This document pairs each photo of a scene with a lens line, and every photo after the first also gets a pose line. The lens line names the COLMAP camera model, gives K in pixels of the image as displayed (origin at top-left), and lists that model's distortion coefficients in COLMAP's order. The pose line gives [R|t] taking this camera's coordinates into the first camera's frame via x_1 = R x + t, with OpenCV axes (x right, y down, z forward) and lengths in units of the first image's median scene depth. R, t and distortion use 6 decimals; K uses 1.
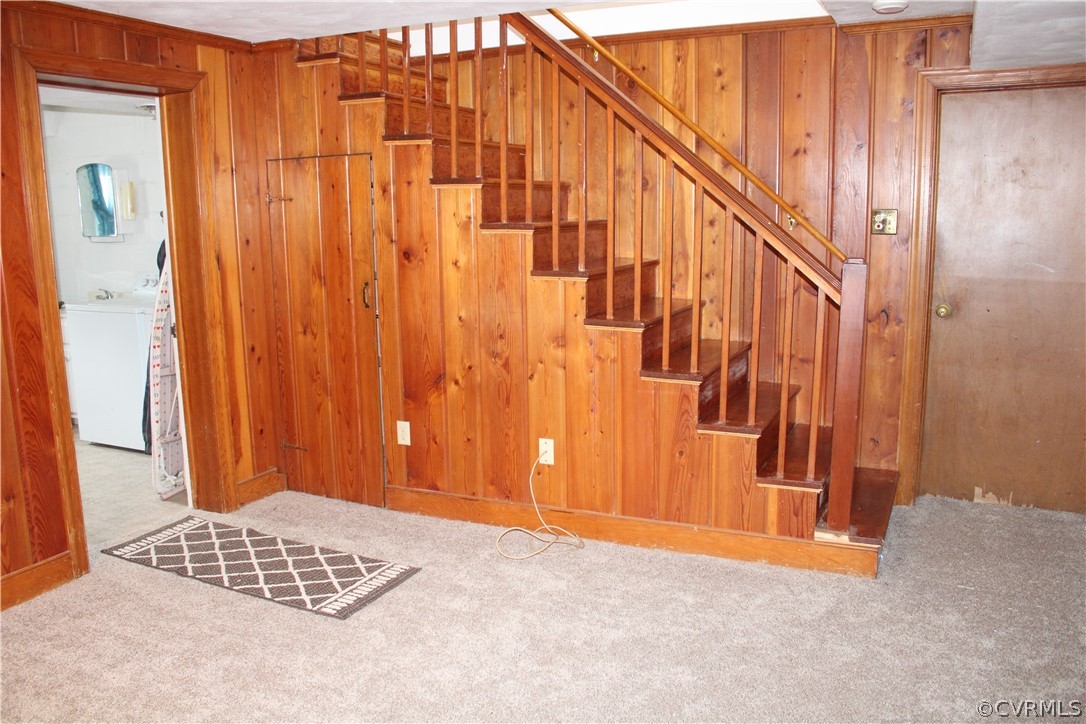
lens RADIAL K [[925.0, 0, 543.0], [0, 925.0, 362.0], [0, 0, 1]] dist [-0.070960, -0.001799]
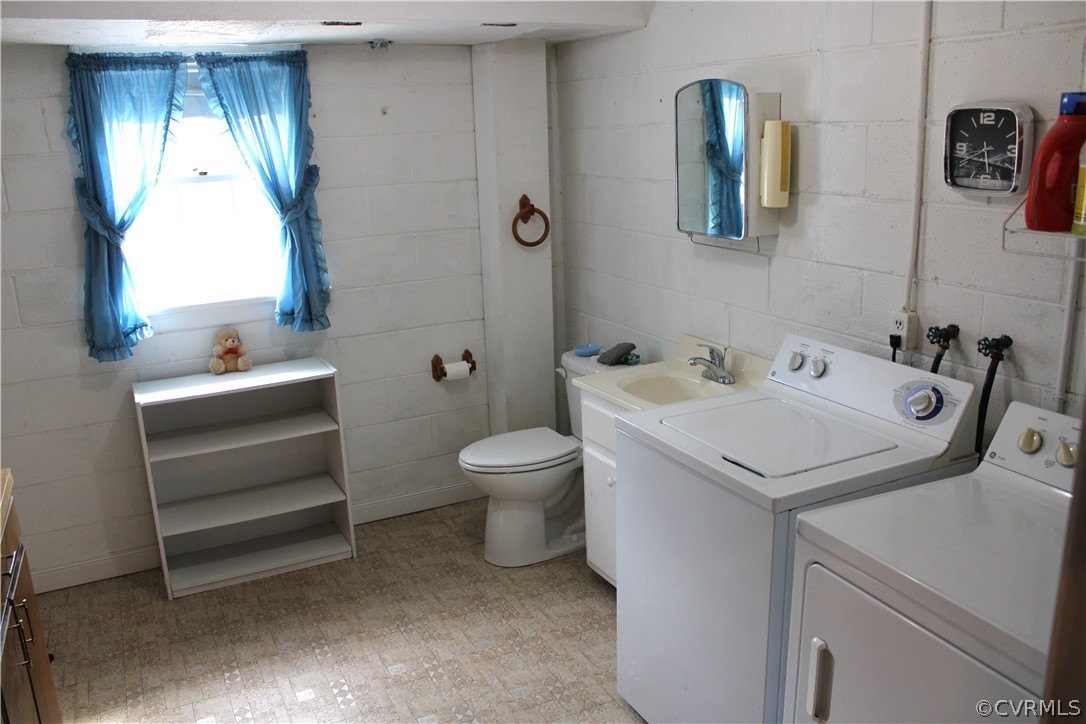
lens RADIAL K [[925.0, 0, 543.0], [0, 925.0, 362.0], [0, 0, 1]] dist [-0.070960, -0.001799]
pose [[0.805392, 0.138835, -0.576254, -0.225786], [-0.084954, 0.989182, 0.119586, -0.102563], [0.586623, -0.047358, 0.808474, 0.462238]]
